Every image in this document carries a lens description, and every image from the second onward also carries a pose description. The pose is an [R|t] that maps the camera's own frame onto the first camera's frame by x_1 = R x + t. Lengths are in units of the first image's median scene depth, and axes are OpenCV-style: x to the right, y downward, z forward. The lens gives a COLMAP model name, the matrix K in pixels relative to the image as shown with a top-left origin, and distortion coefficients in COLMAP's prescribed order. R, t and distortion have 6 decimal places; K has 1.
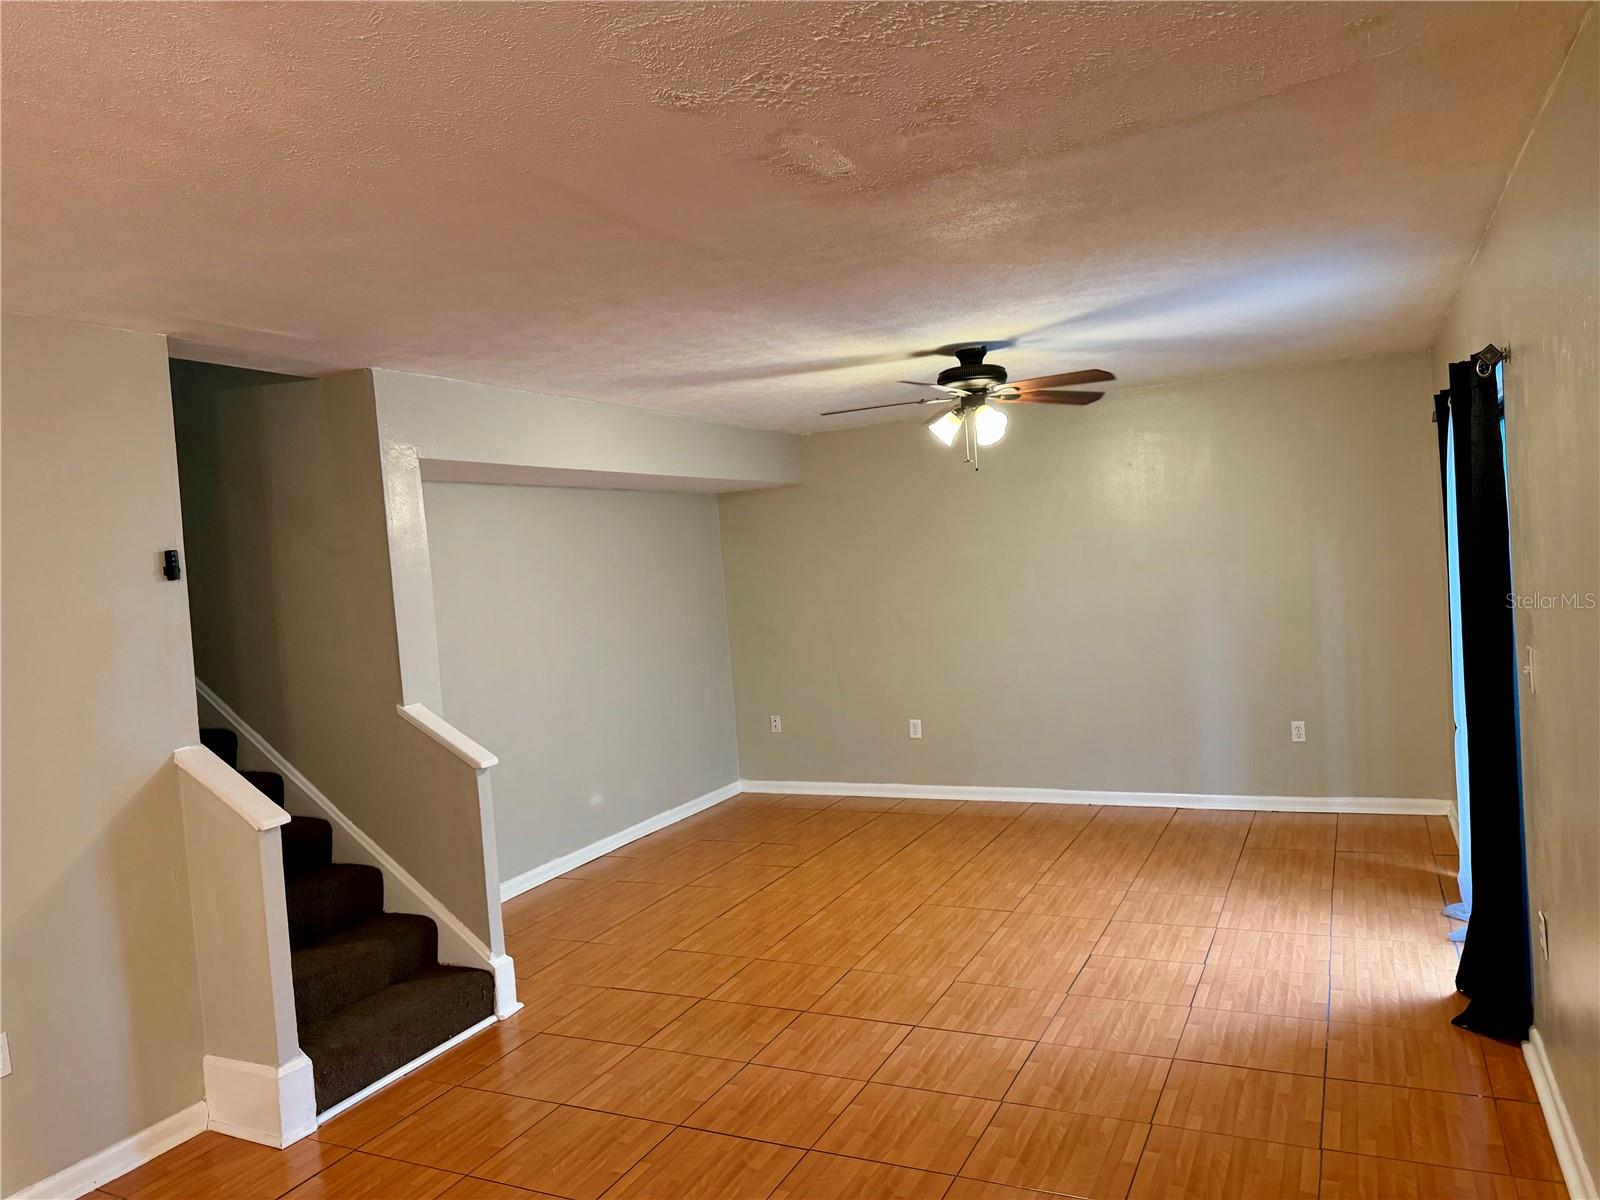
lens RADIAL K [[1136.2, 0, 807.6], [0, 1136.2, 594.4], [0, 0, 1]] dist [0.012989, 0.003905]
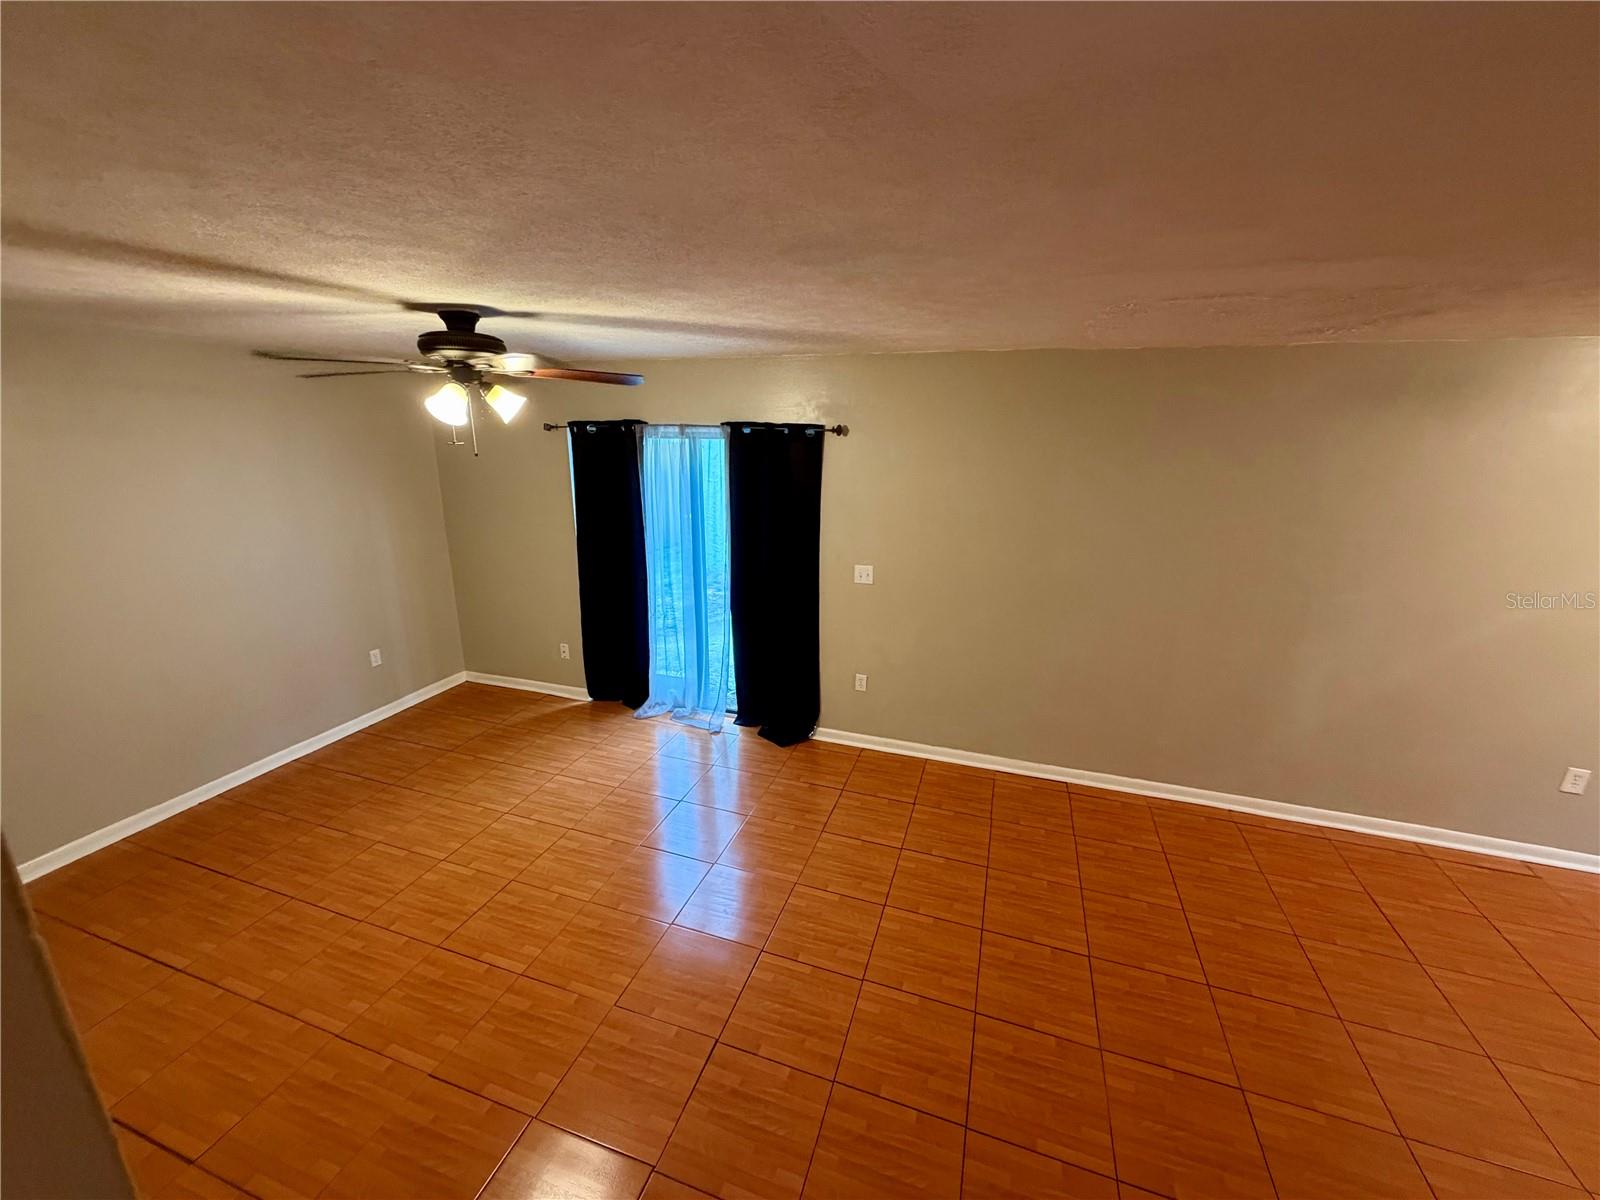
lens RADIAL K [[647.2, 0, 798.1], [0, 647.2, 601.5], [0, 0, 1]] dist [-0.000608, -0.000030]
pose [[-0.113028, -0.193038, 0.974659, -0.352609], [0.027264, 0.979974, 0.197252, -0.079137], [-0.993218, 0.048868, -0.105502, 0.716049]]
